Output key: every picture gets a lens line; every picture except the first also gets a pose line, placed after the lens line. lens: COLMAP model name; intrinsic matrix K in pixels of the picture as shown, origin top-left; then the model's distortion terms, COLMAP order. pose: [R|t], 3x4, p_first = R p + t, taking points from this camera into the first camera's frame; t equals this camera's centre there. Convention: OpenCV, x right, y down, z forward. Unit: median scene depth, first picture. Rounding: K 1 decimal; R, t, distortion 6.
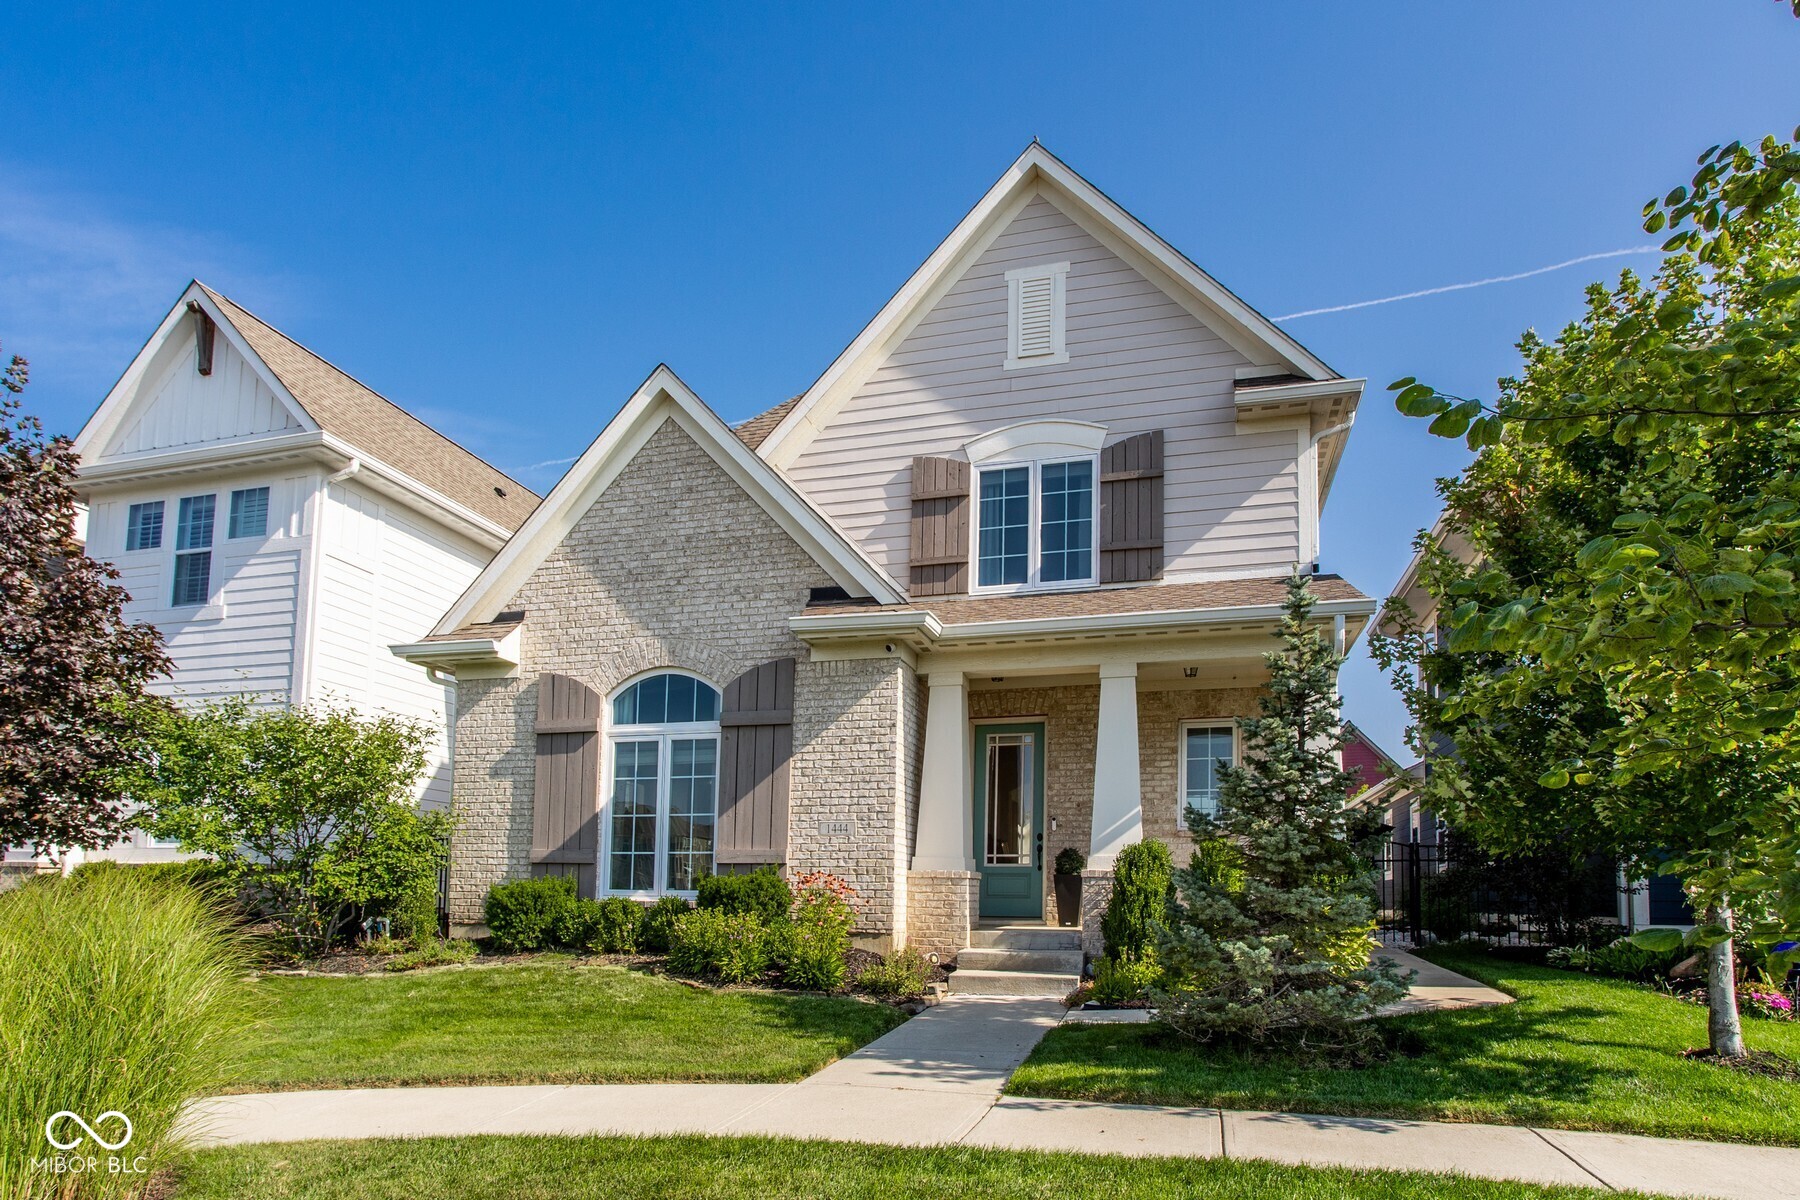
lens RADIAL K [[890.5, 0, 861.8], [0, 890.5, 609.0], [0, 0, 1]] dist [-0.003231, -0.033373]
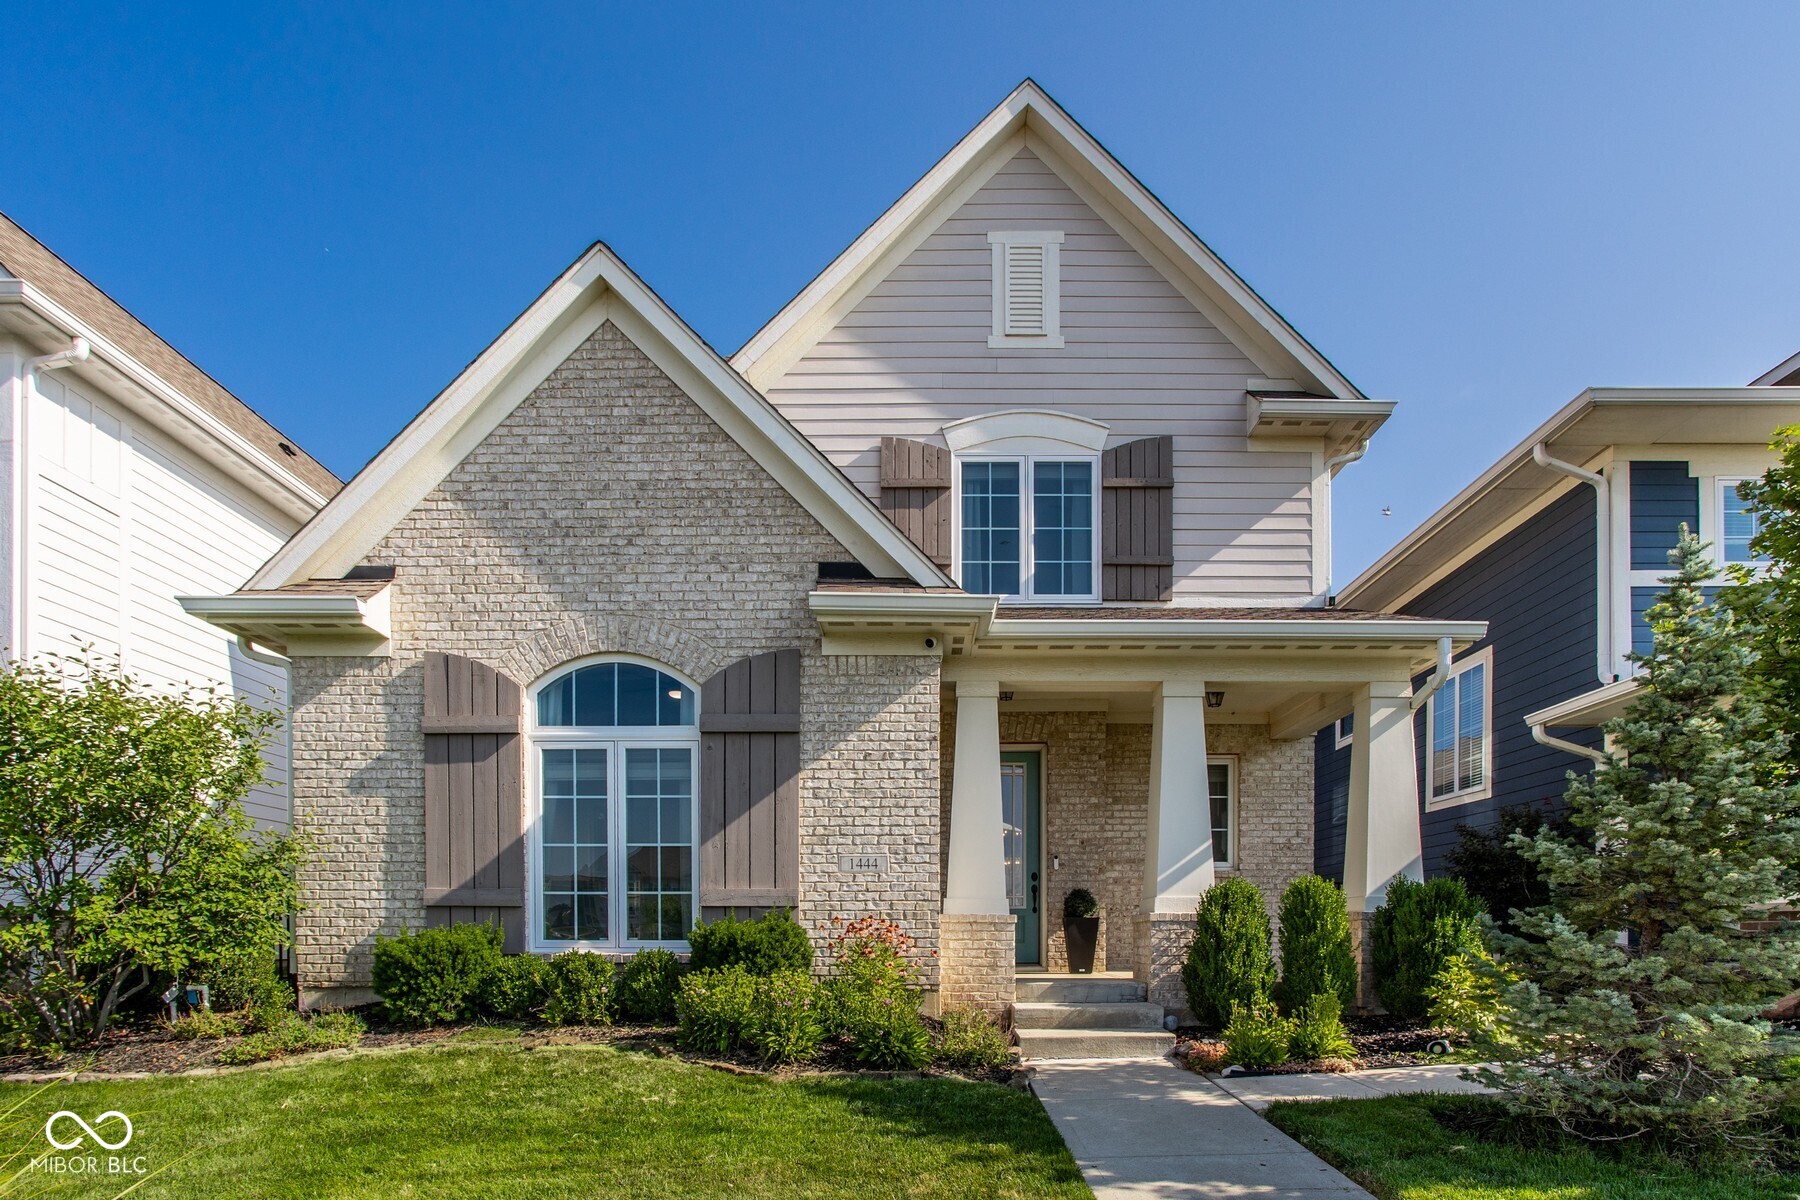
lens RADIAL K [[874.7, 0, 901.4], [0, 874.7, 781.7], [0, 0, 1]] dist [-0.025129, 0.011674]
pose [[0.965953, 0.034231, 0.256443, -0.165343], [-0.069610, 0.989044, 0.130179, 0.057932], [-0.249177, -0.143598, 0.957753, 0.209586]]
